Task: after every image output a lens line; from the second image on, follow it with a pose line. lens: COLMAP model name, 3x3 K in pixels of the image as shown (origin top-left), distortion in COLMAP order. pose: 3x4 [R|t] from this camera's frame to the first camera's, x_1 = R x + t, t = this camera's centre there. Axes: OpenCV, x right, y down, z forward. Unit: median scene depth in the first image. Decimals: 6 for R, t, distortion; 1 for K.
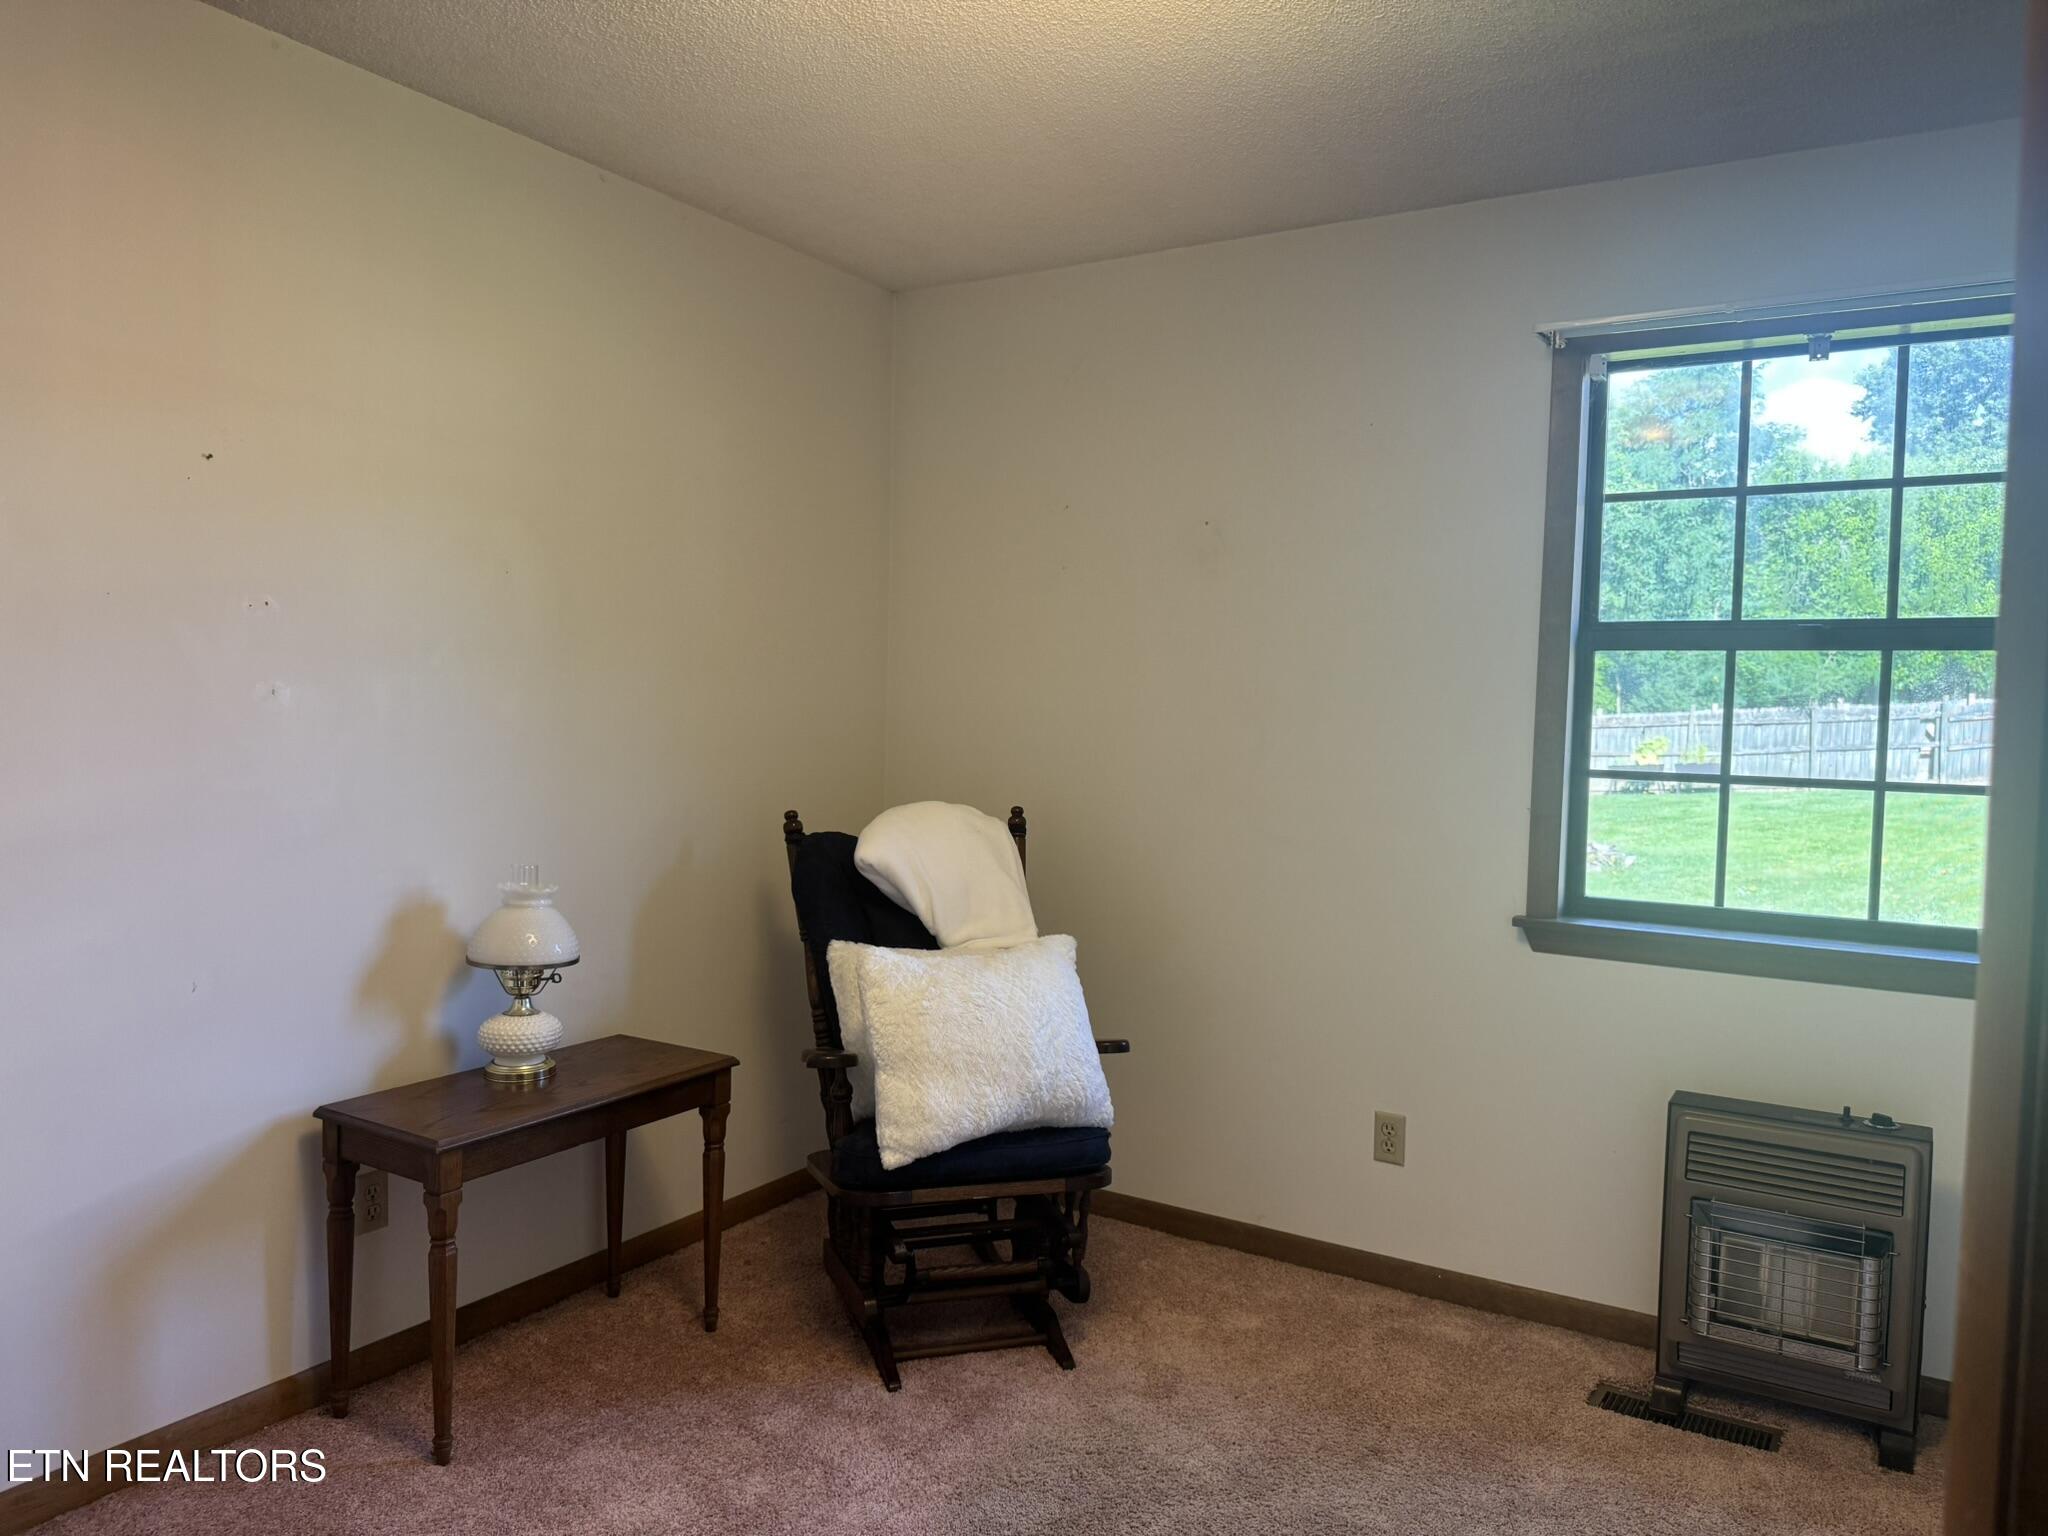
lens RADIAL K [[1439.2, 0, 1024.4], [0, 1439.2, 775.4], [0, 0, 1]] dist [0.124604, -0.205633]
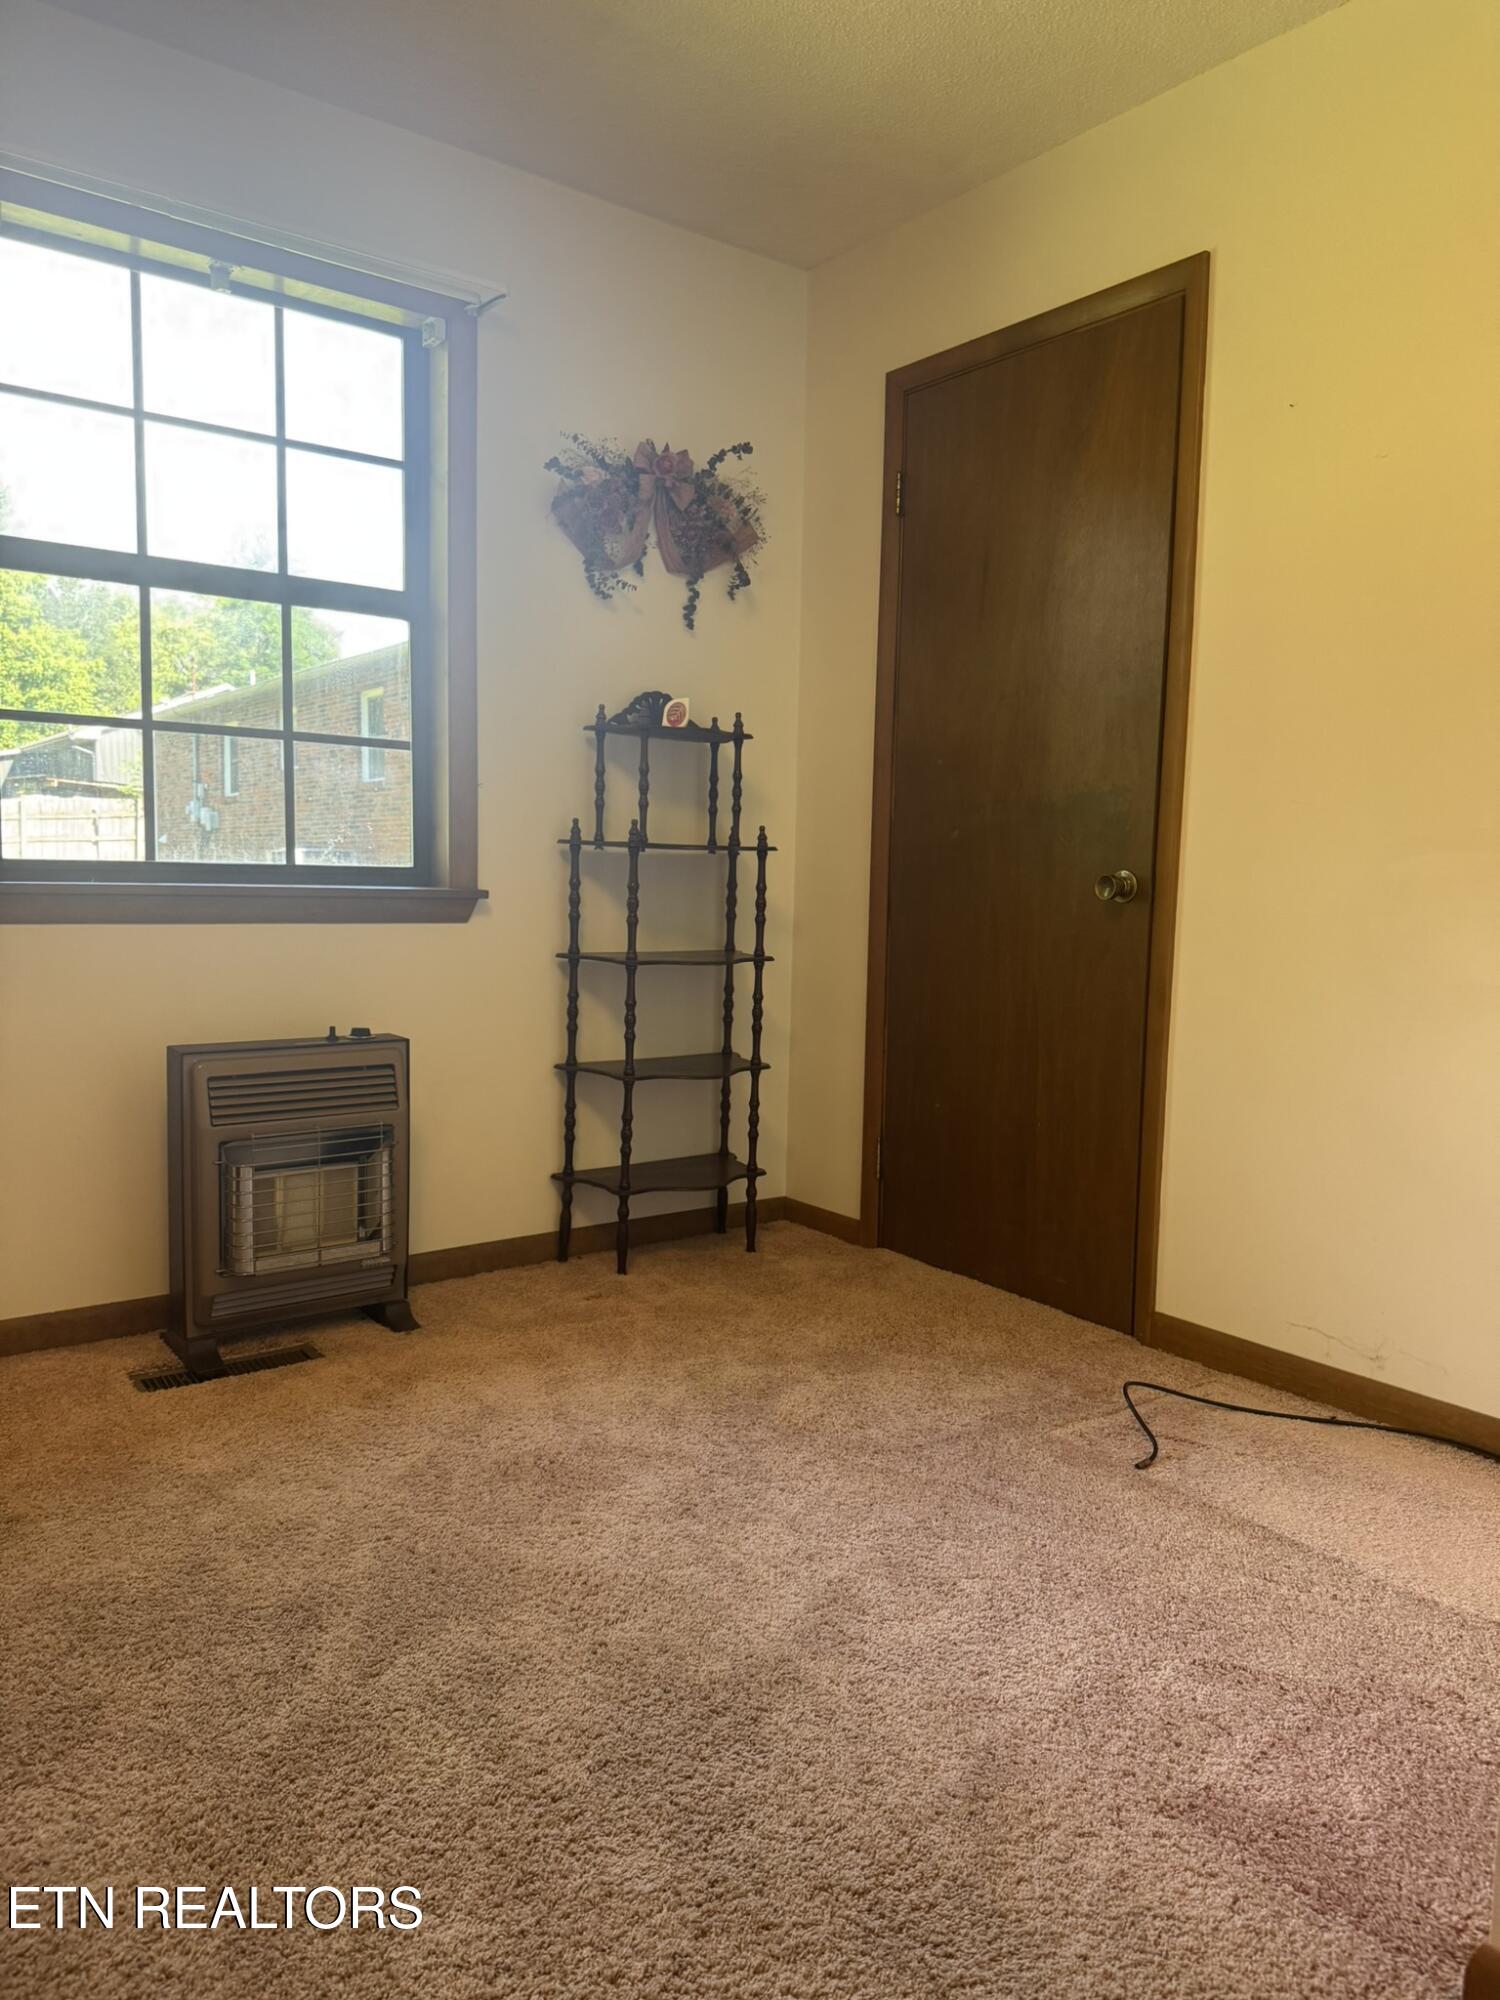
lens RADIAL K [[1405.5, 0, 755.9], [0, 1405.5, 1008.3], [0, 0, 1]] dist [0.124604, -0.205633]
pose [[0.353743, -0.106141, 0.929301, -0.273256], [0.034985, 0.994347, 0.100253, 0.111639], [-0.934688, -0.002952, 0.355456, 0.317324]]
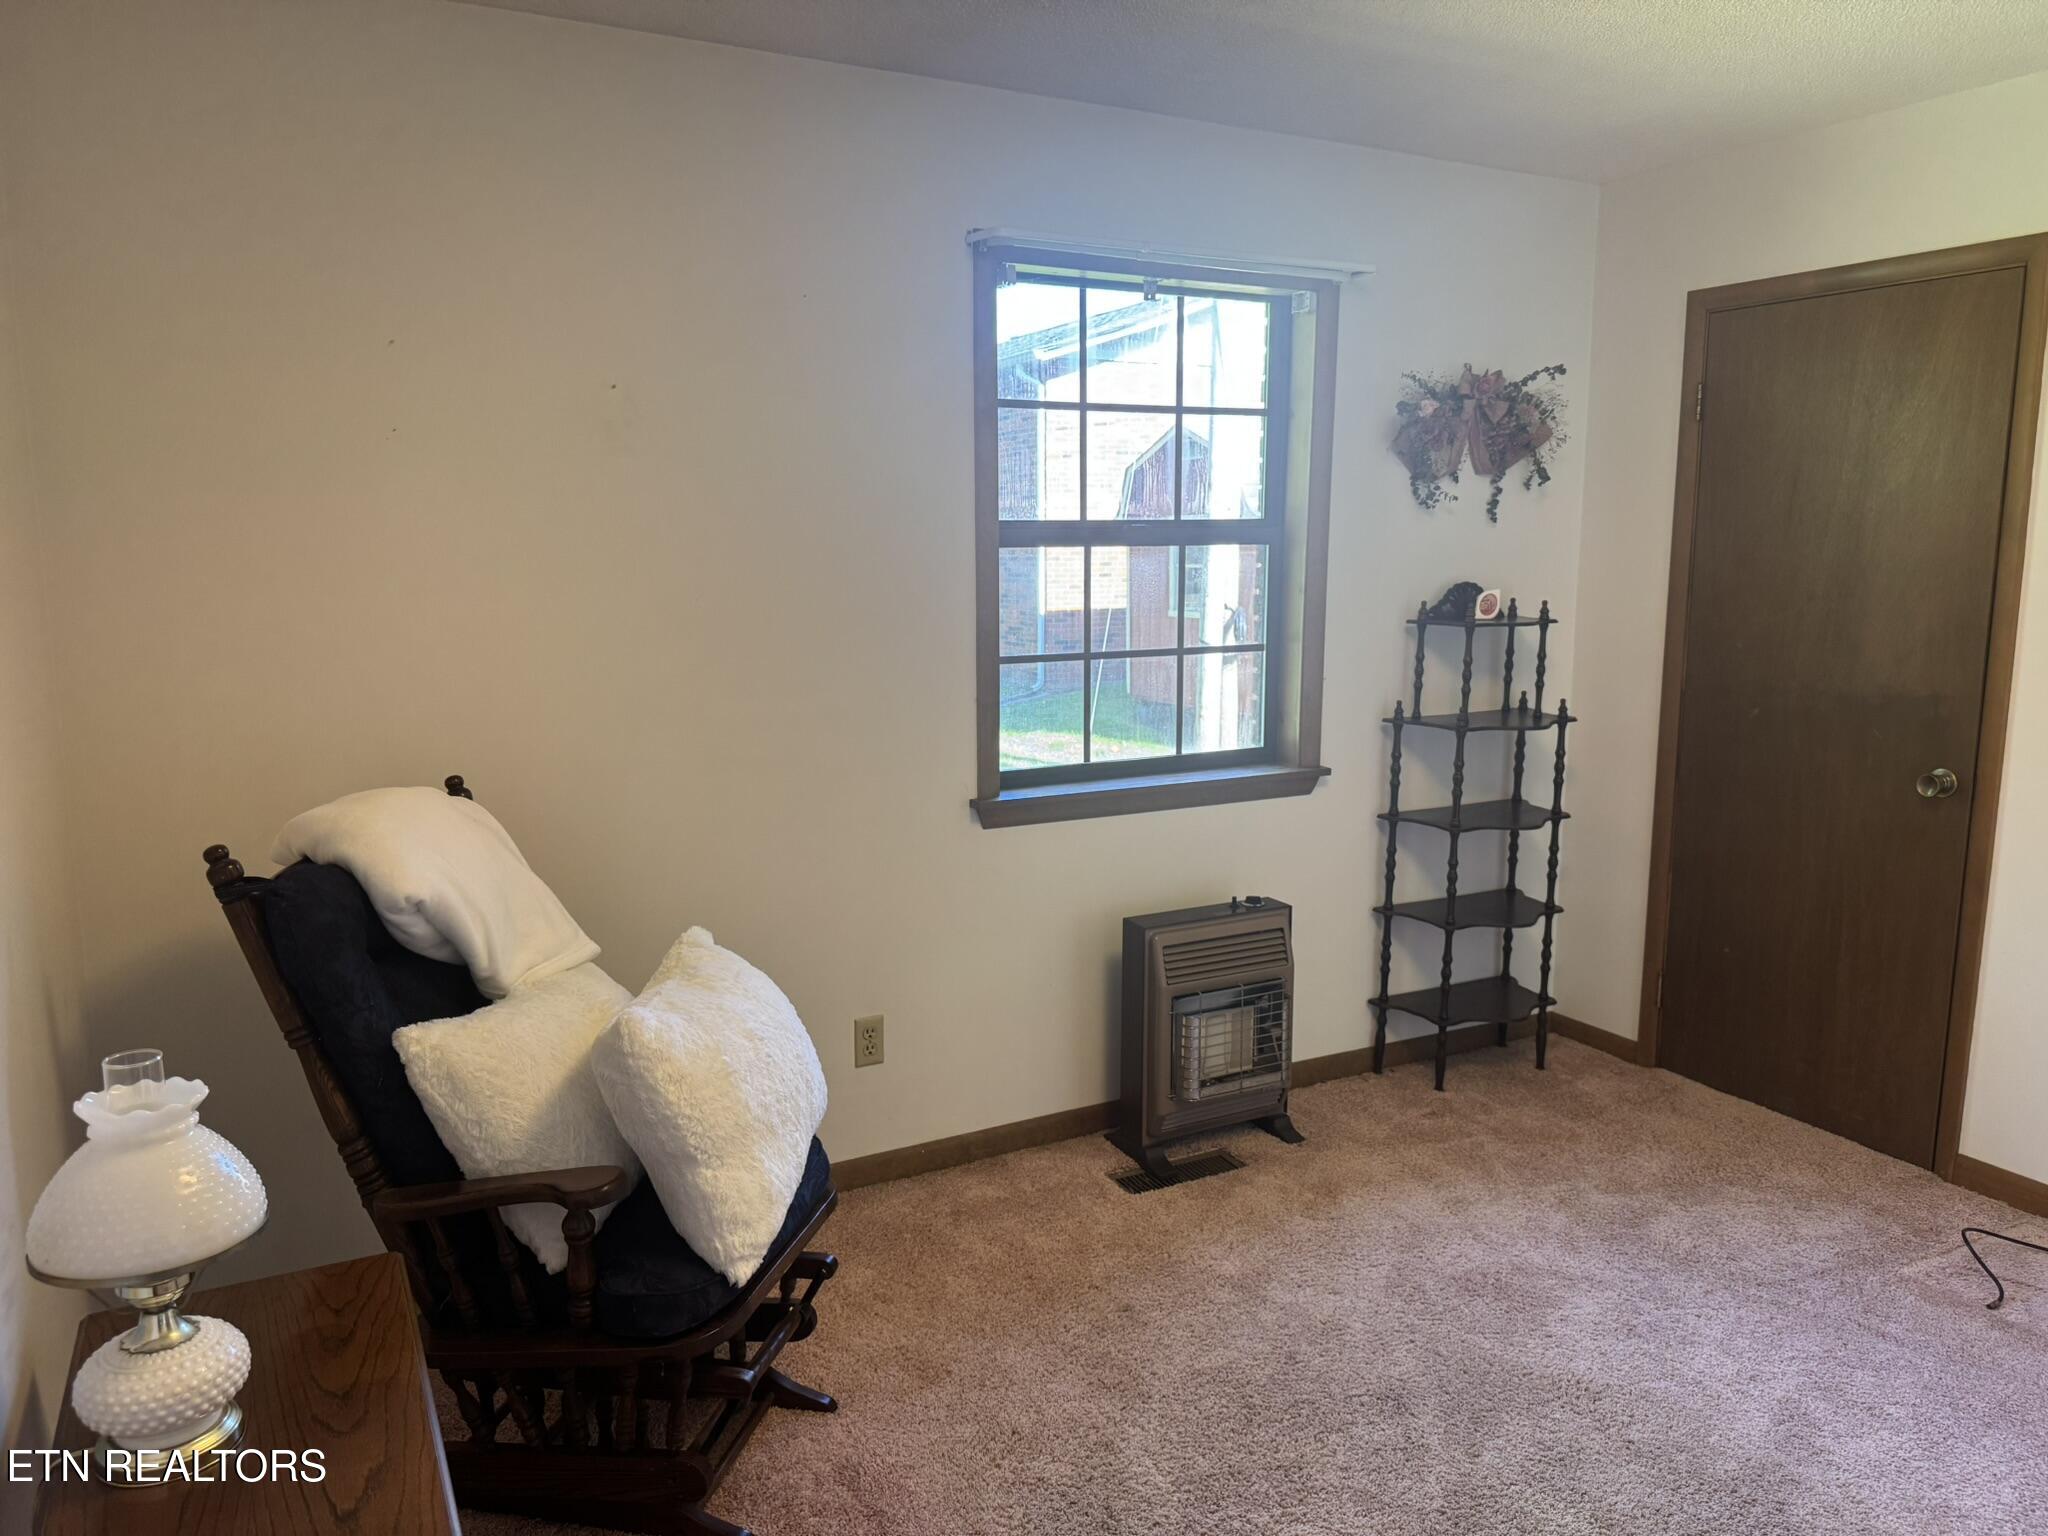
lens RADIAL K [[1439.2, 0, 1024.4], [0, 1439.2, 775.4], [0, 0, 1]] dist [0.124604, -0.205633]
pose [[0.495609, -0.164832, 0.852761, -0.587870], [0.058703, 0.985939, 0.156457, -0.091478], [-0.866560, -0.027482, 0.498317, 0.481295]]
